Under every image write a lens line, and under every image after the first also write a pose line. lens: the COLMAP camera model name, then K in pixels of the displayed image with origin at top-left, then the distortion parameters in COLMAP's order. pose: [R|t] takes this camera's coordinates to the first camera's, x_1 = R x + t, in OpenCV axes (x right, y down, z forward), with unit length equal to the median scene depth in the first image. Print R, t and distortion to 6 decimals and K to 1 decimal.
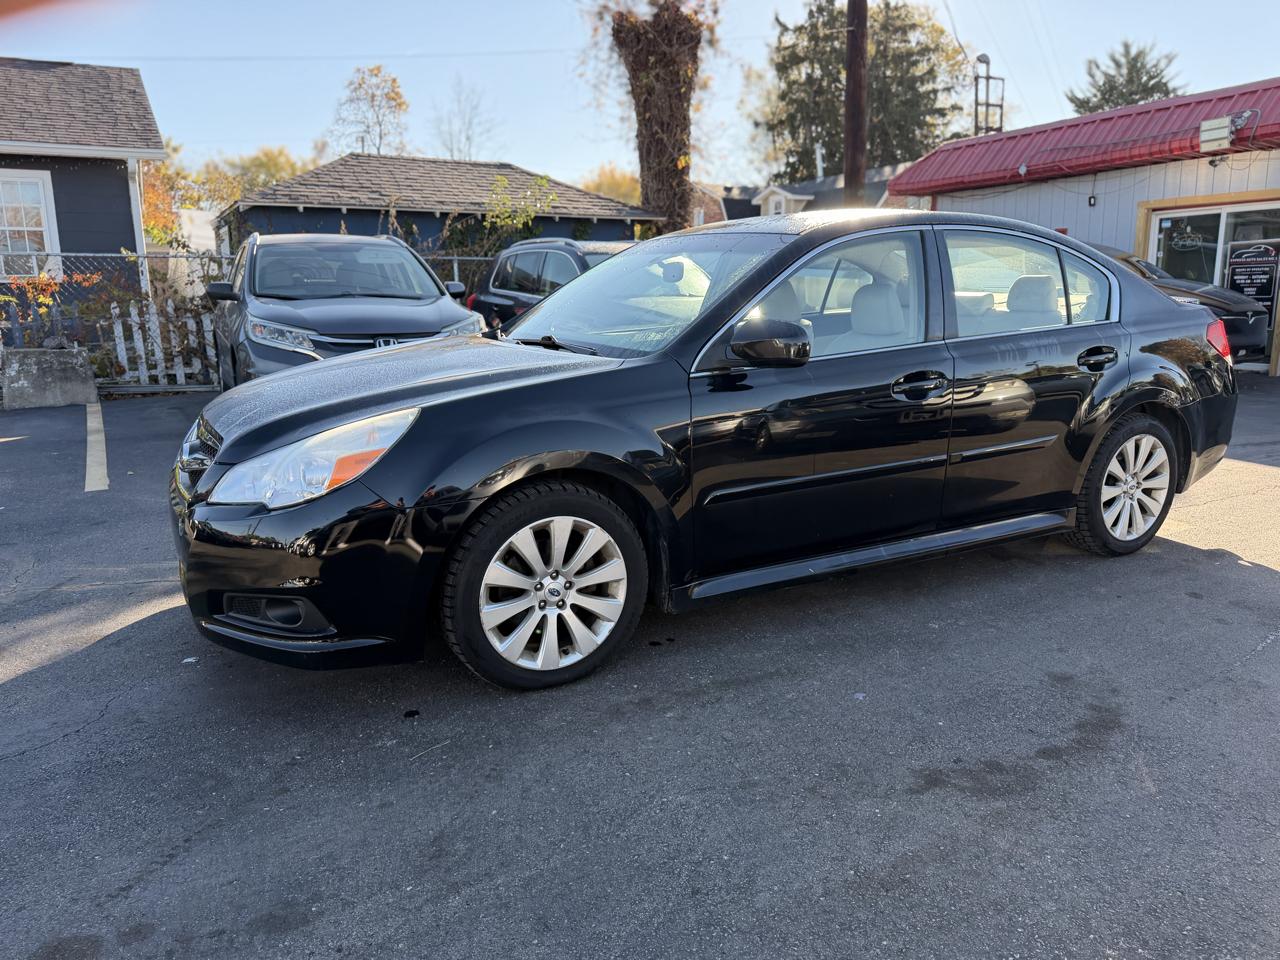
lens RADIAL K [[898.6, 0, 645.7], [0, 898.6, 476.7], [0, 0, 1]] dist [0.031953, -0.037496]
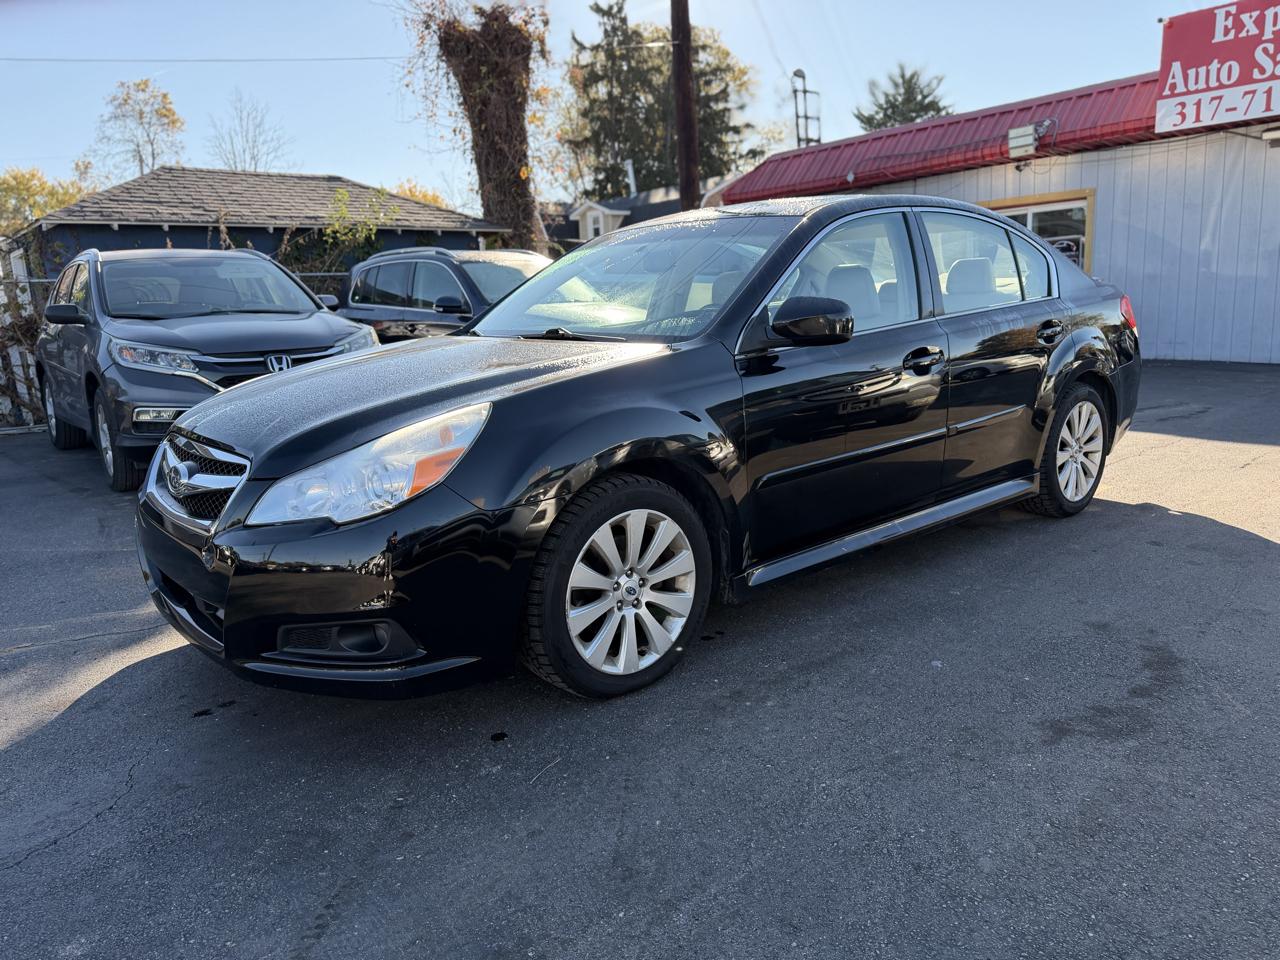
lens RADIAL K [[898.6, 0, 642.0], [0, 898.6, 484.9], [0, 0, 1]] dist [0.031953, -0.037496]
pose [[0.978260, -0.075842, 0.193017, -0.115941], [0.077894, 0.996957, -0.003056, 0.009341], [-0.192198, 0.018024, 0.981191, 0.030208]]
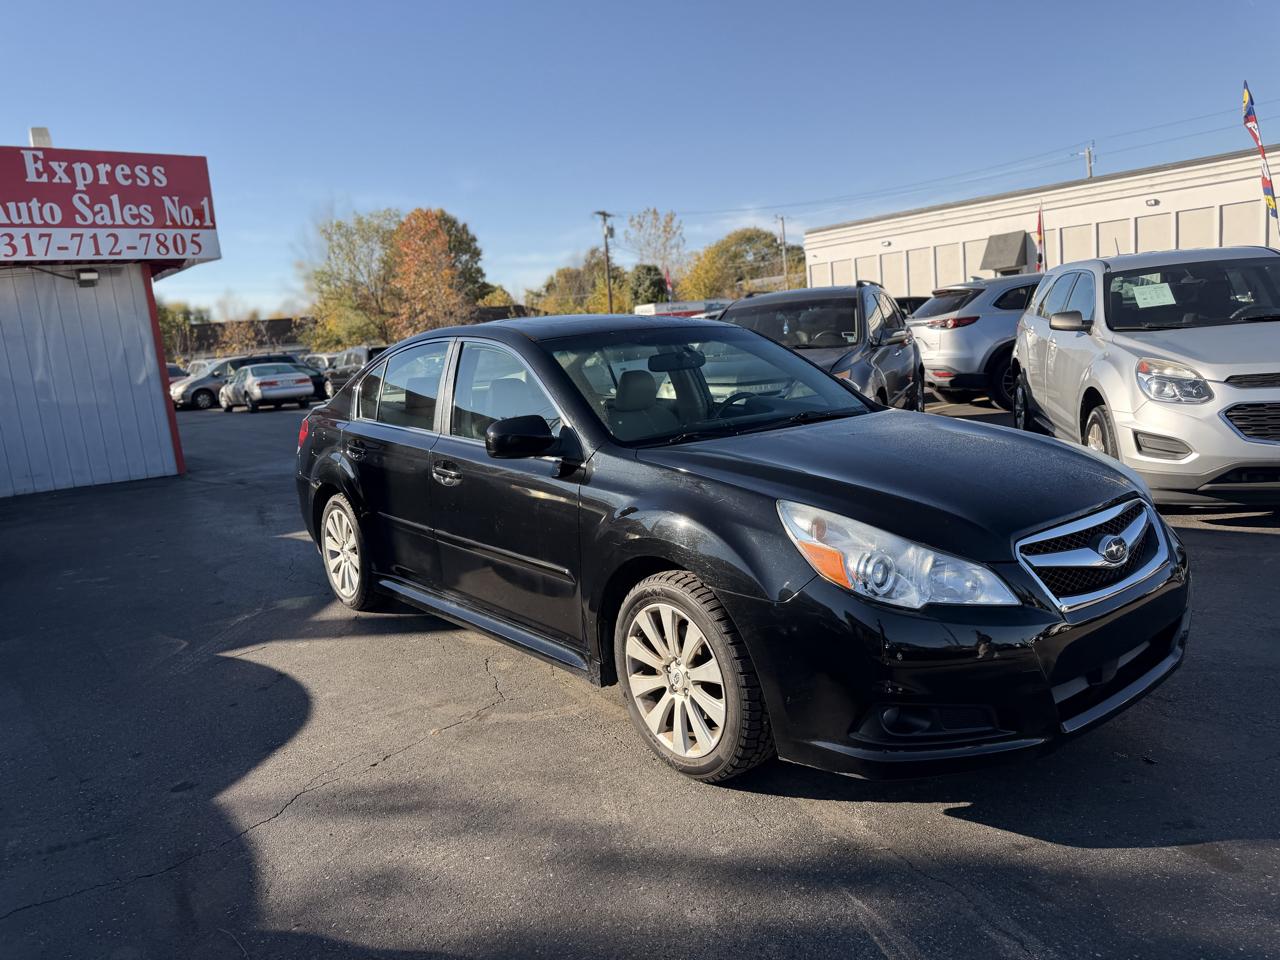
lens RADIAL K [[898.6, 0, 637.5], [0, 898.6, 466.0], [0, 0, 1]] dist [0.031953, -0.037496]
pose [[-0.161968, -0.123250, 0.979069, -0.605584], [0.285689, 0.943822, 0.166075, -0.177143], [-0.944536, 0.306608, -0.117658, 0.724093]]
